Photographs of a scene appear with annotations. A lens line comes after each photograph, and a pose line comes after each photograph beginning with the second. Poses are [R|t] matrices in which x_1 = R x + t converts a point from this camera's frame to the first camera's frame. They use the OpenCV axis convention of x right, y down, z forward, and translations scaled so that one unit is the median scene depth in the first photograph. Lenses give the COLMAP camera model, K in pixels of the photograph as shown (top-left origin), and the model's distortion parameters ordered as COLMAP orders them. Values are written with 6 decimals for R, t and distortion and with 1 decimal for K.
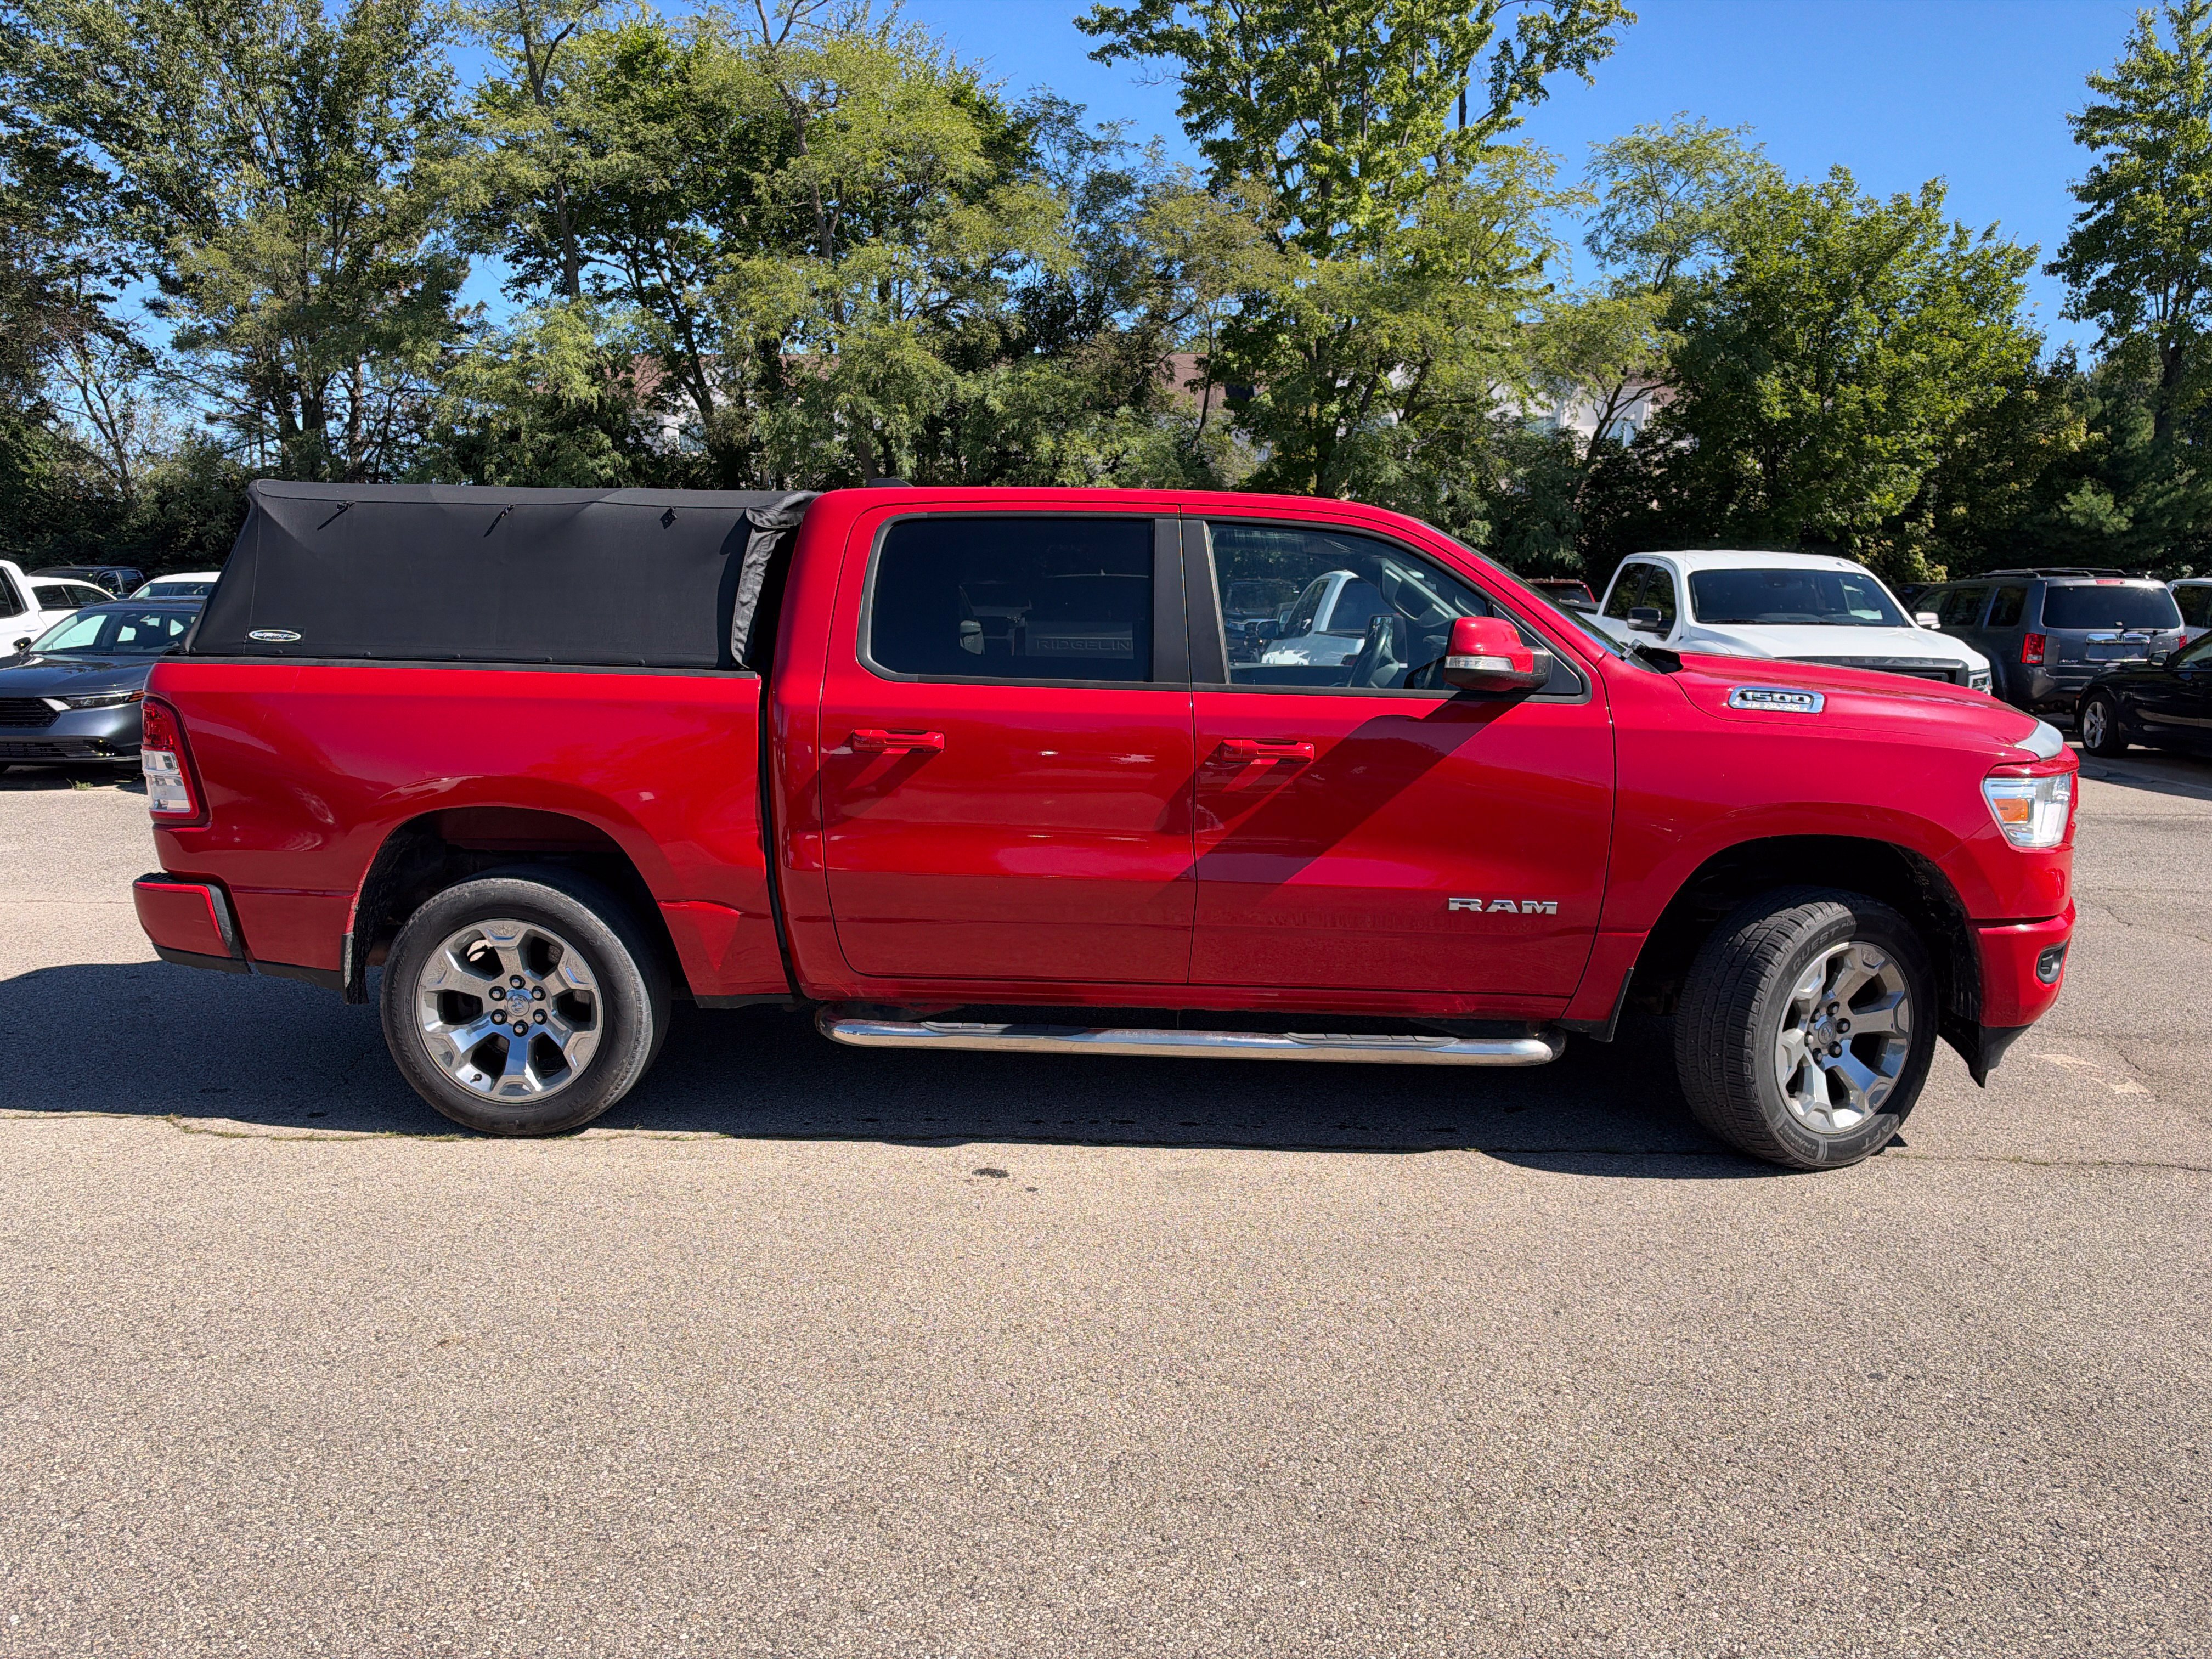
lens RADIAL K [[1600.5, 0, 1130.1], [0, 1600.5, 821.6], [0, 0, 1]] dist [-0.007707, -0.005863]
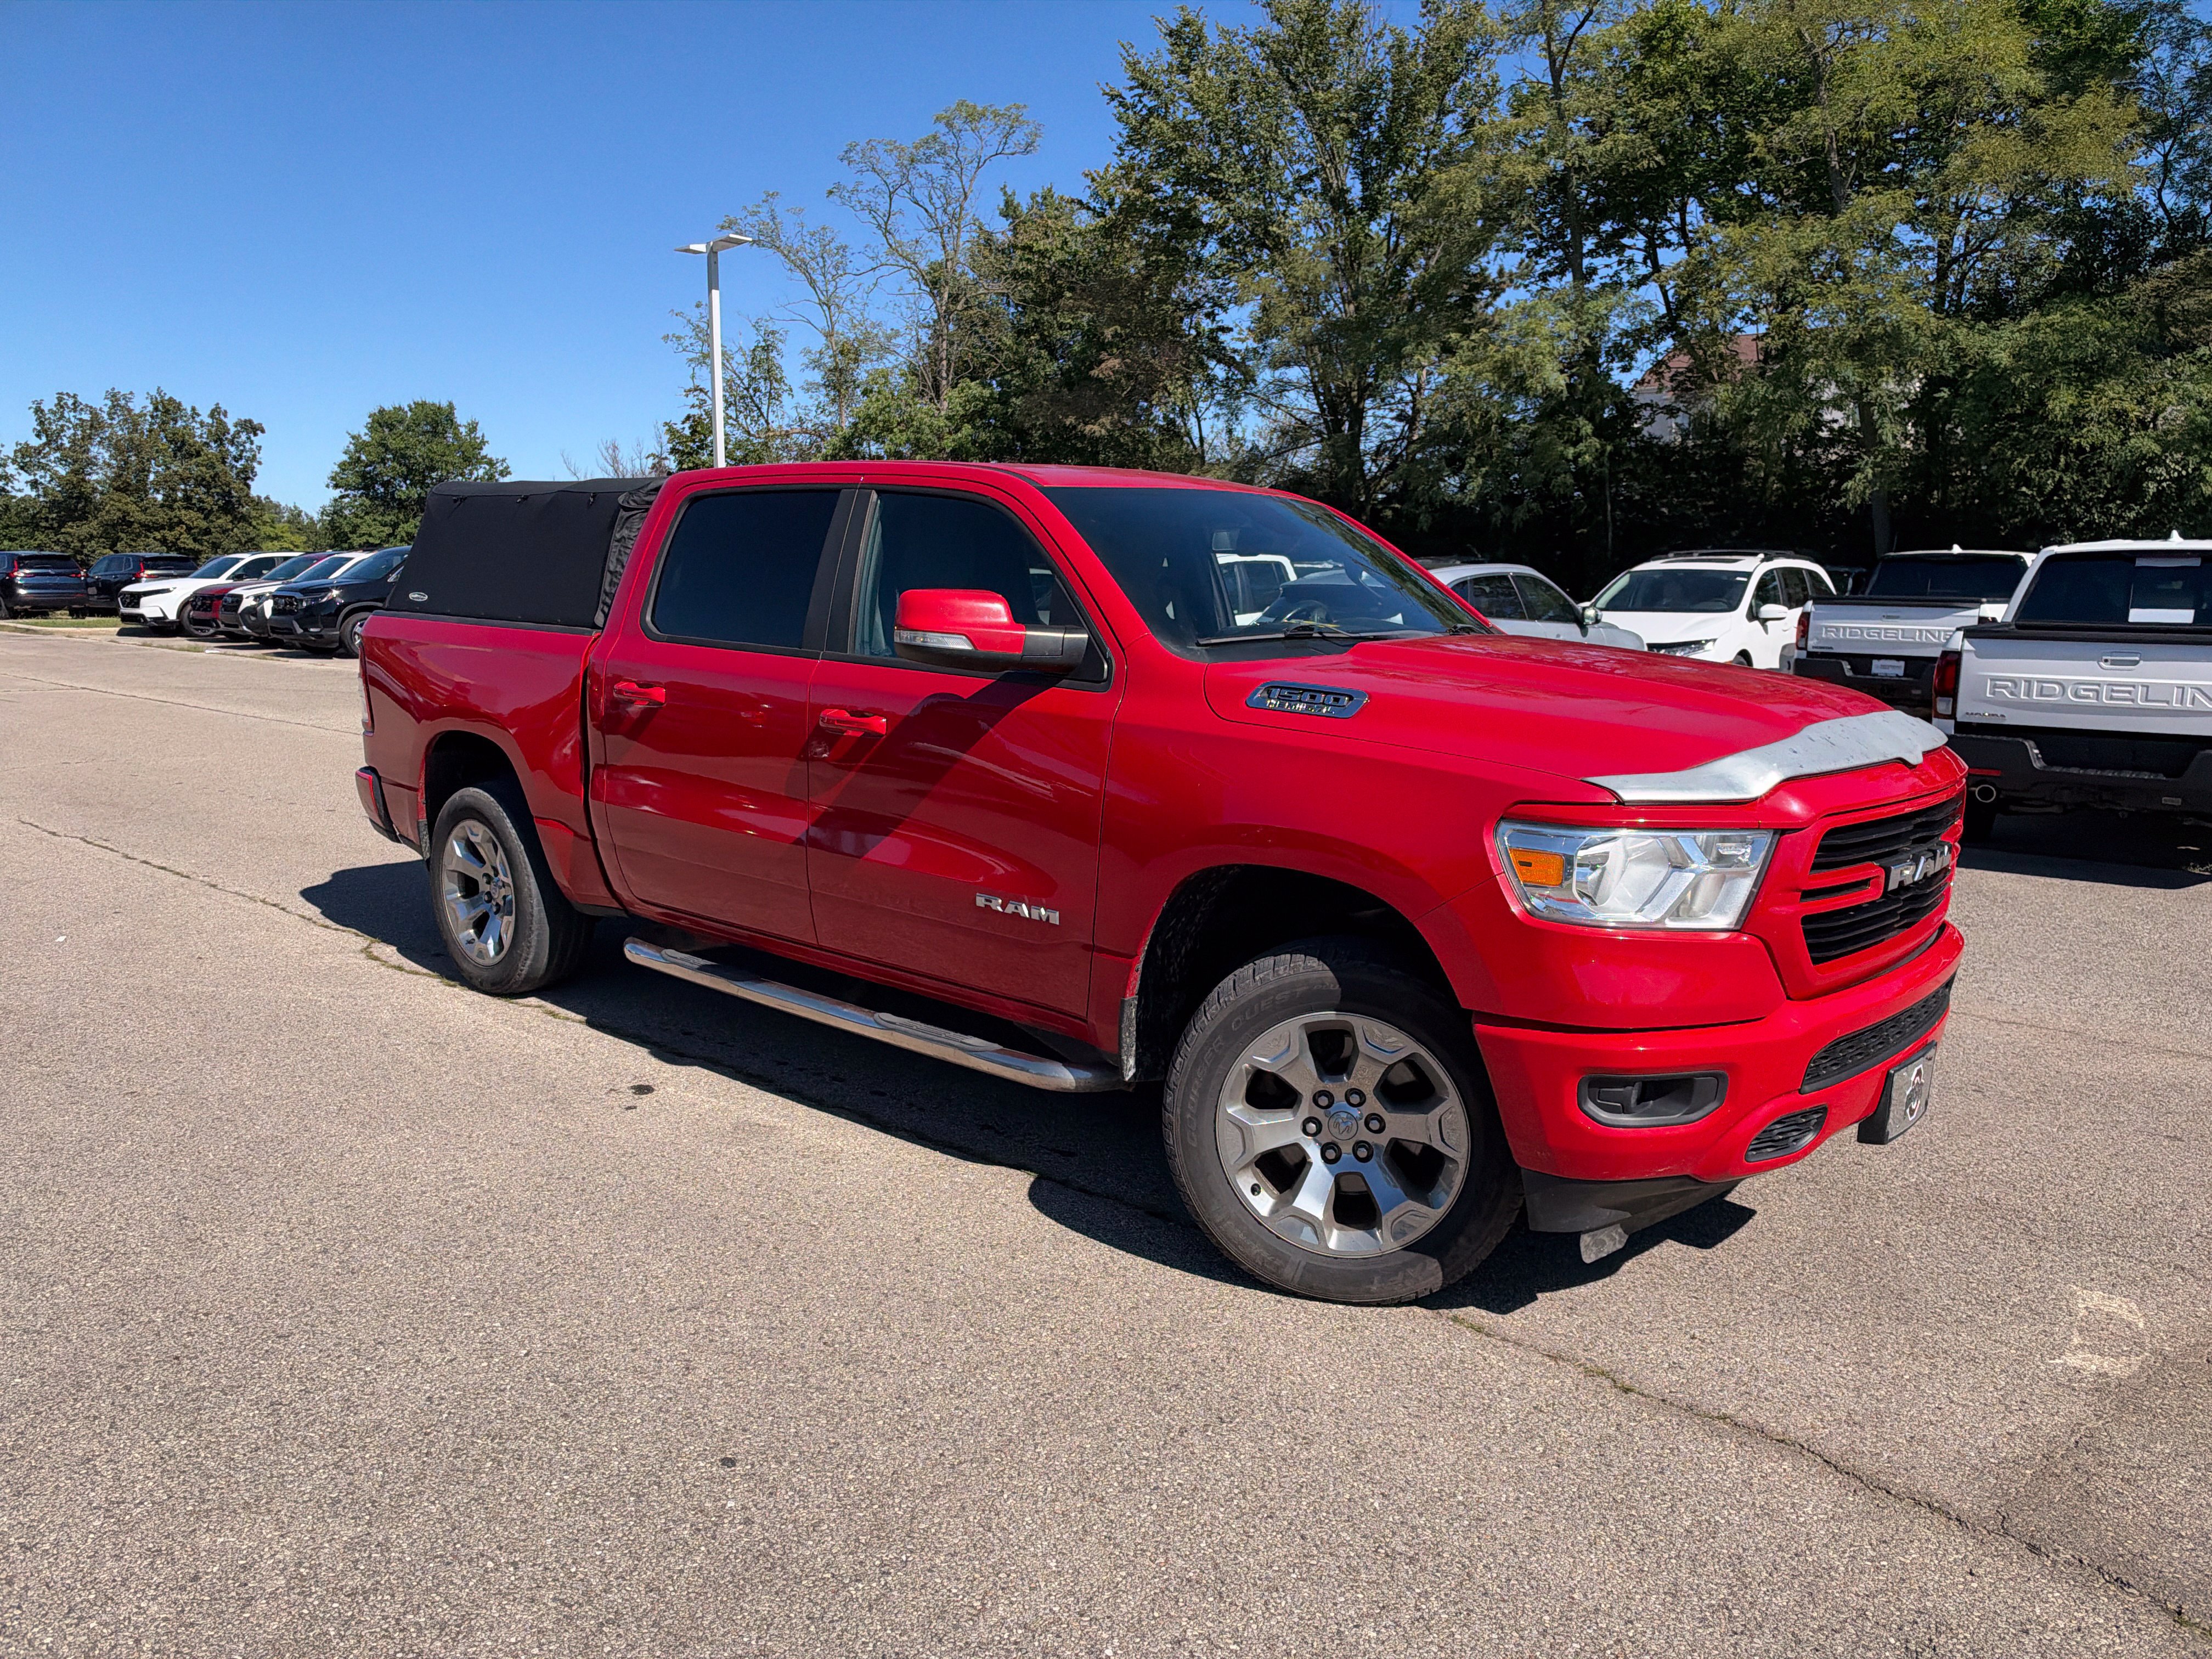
lens RADIAL K [[1596.9, 0, 1153.4], [0, 1596.9, 842.0], [0, 0, 1]] dist [0.023786, -0.054495]
pose [[0.781328, 0.104169, -0.615367, 0.109141], [-0.092387, 0.994415, 0.051031, -0.004952], [0.617245, 0.016980, 0.786587, 0.043057]]
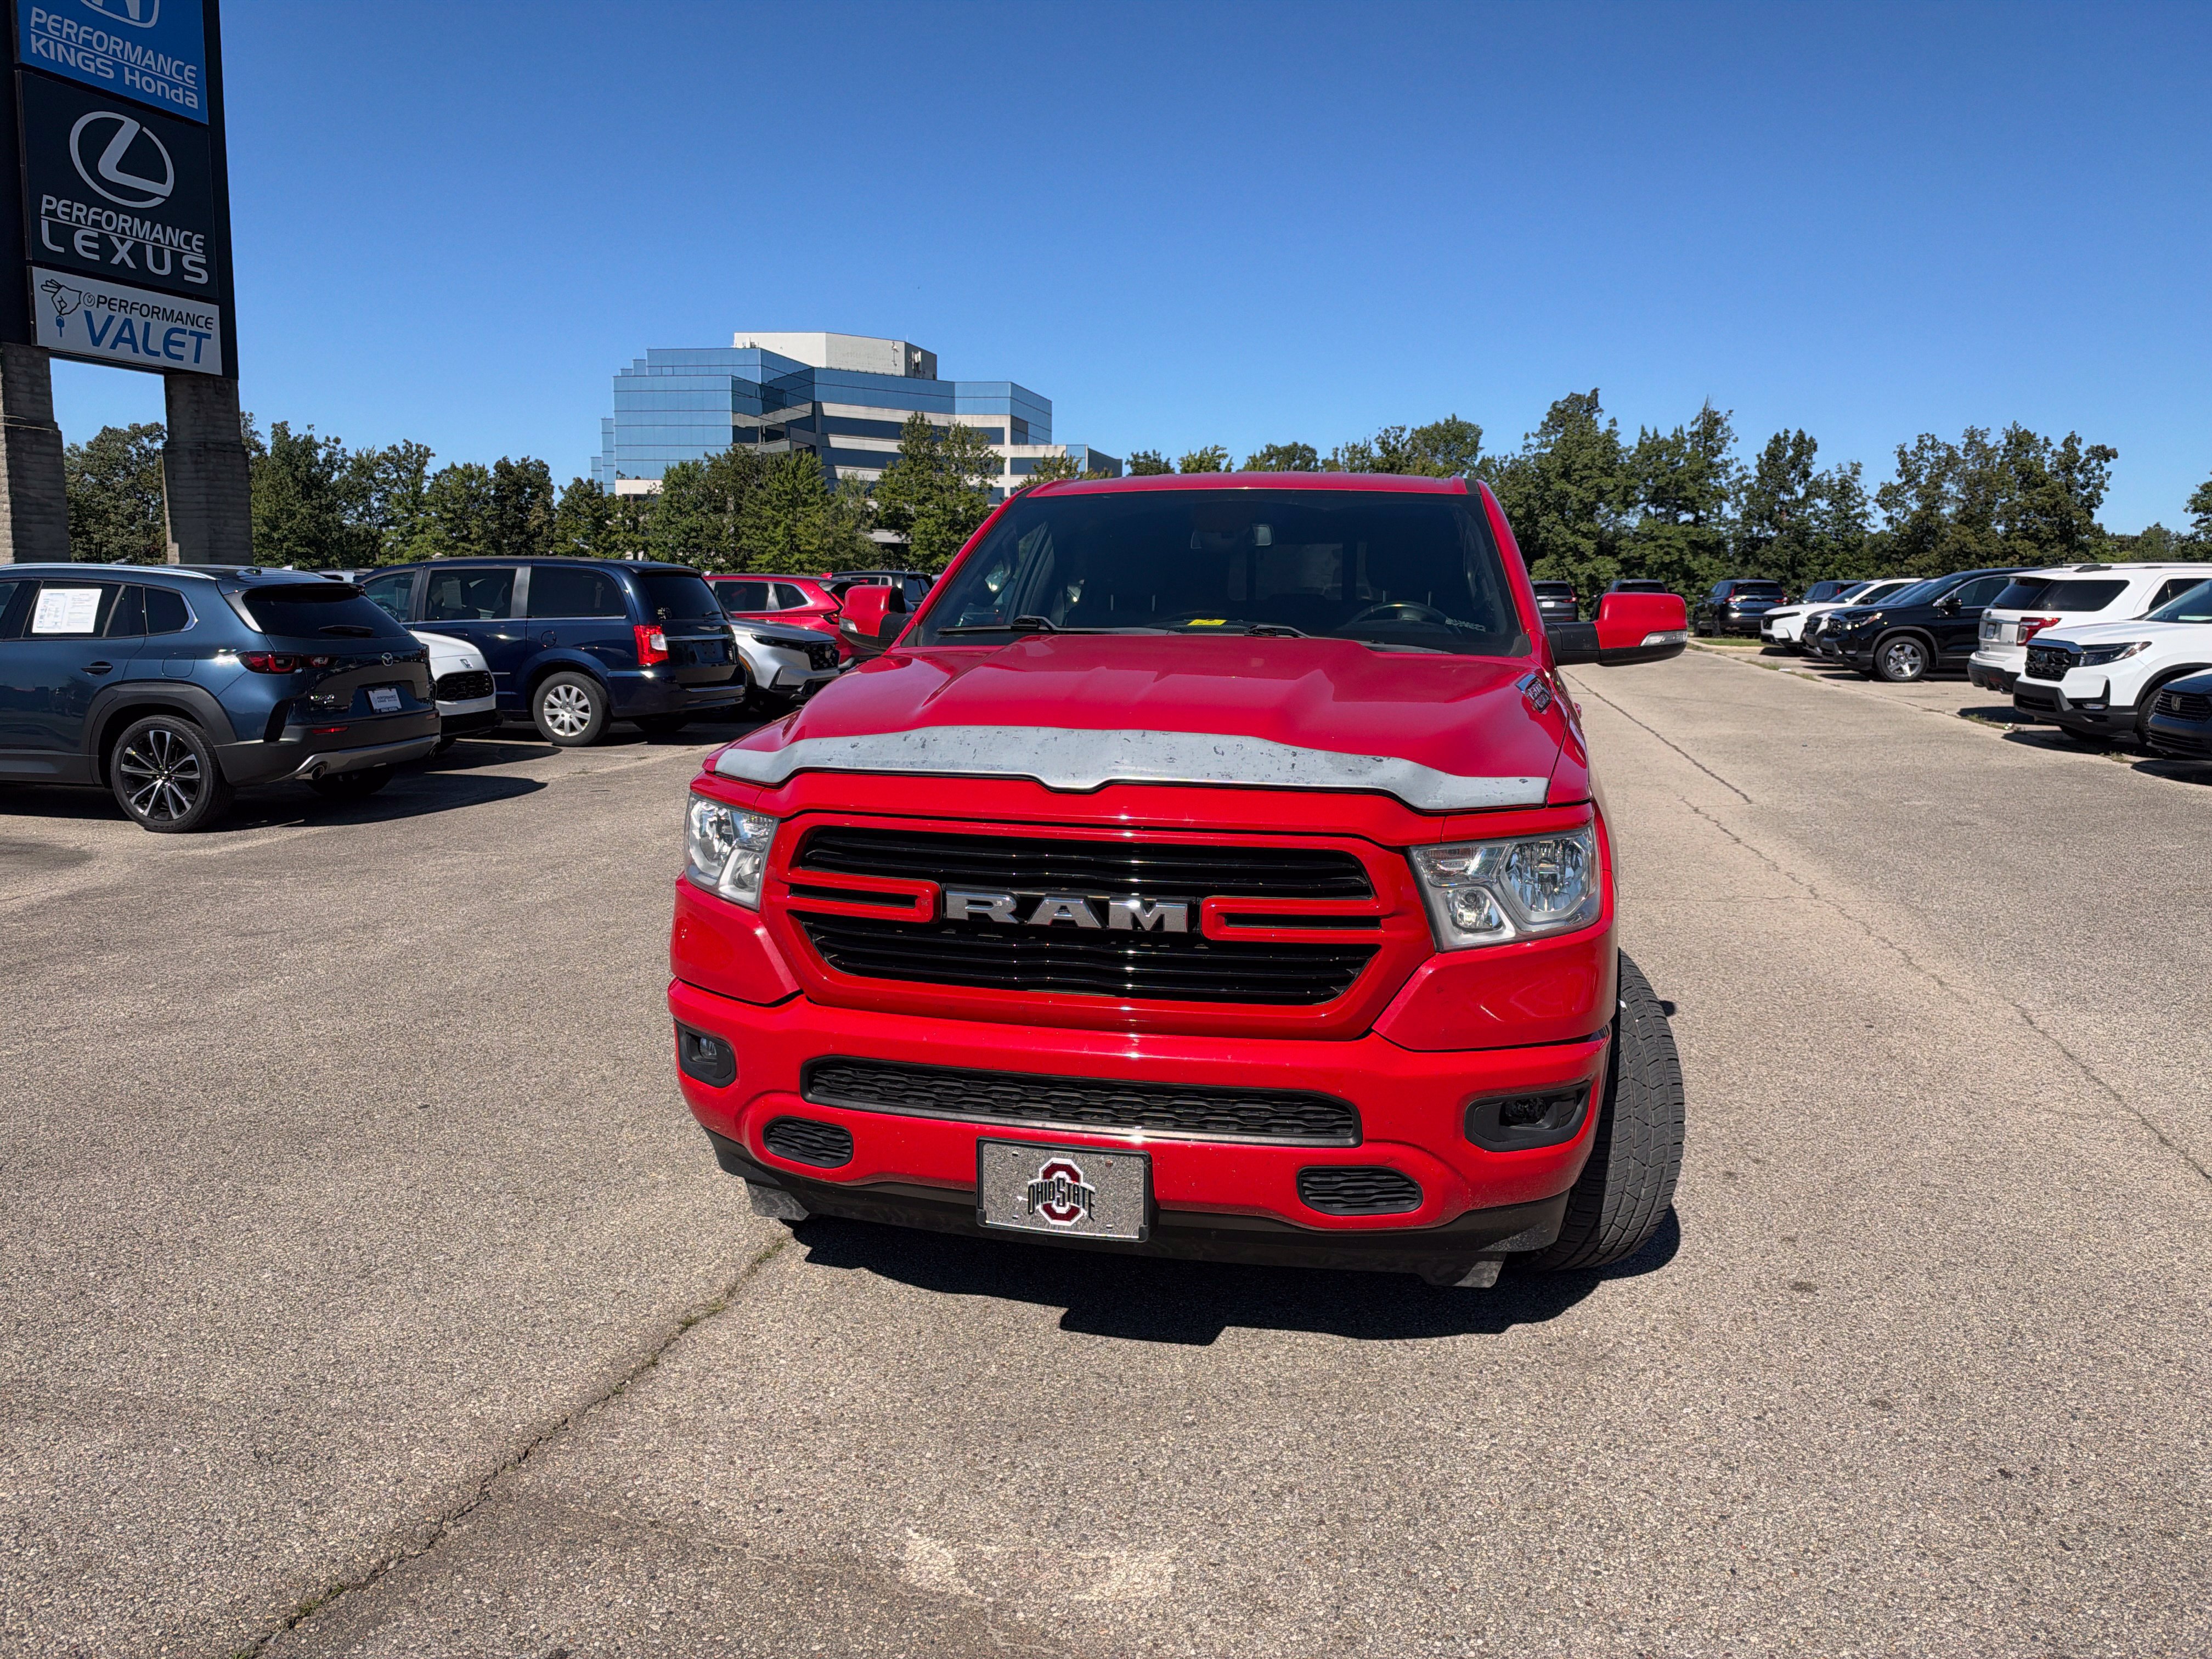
lens RADIAL K [[1638.0, 0, 1127.7], [0, 1638.0, 811.9], [0, 0, 1]] dist [0.003769, -0.015039]
pose [[-0.177366, 0.125328, -0.976132, 0.166337], [-0.146392, 0.977464, 0.152099, -0.021173], [0.973196, 0.169875, -0.155022, 0.169725]]
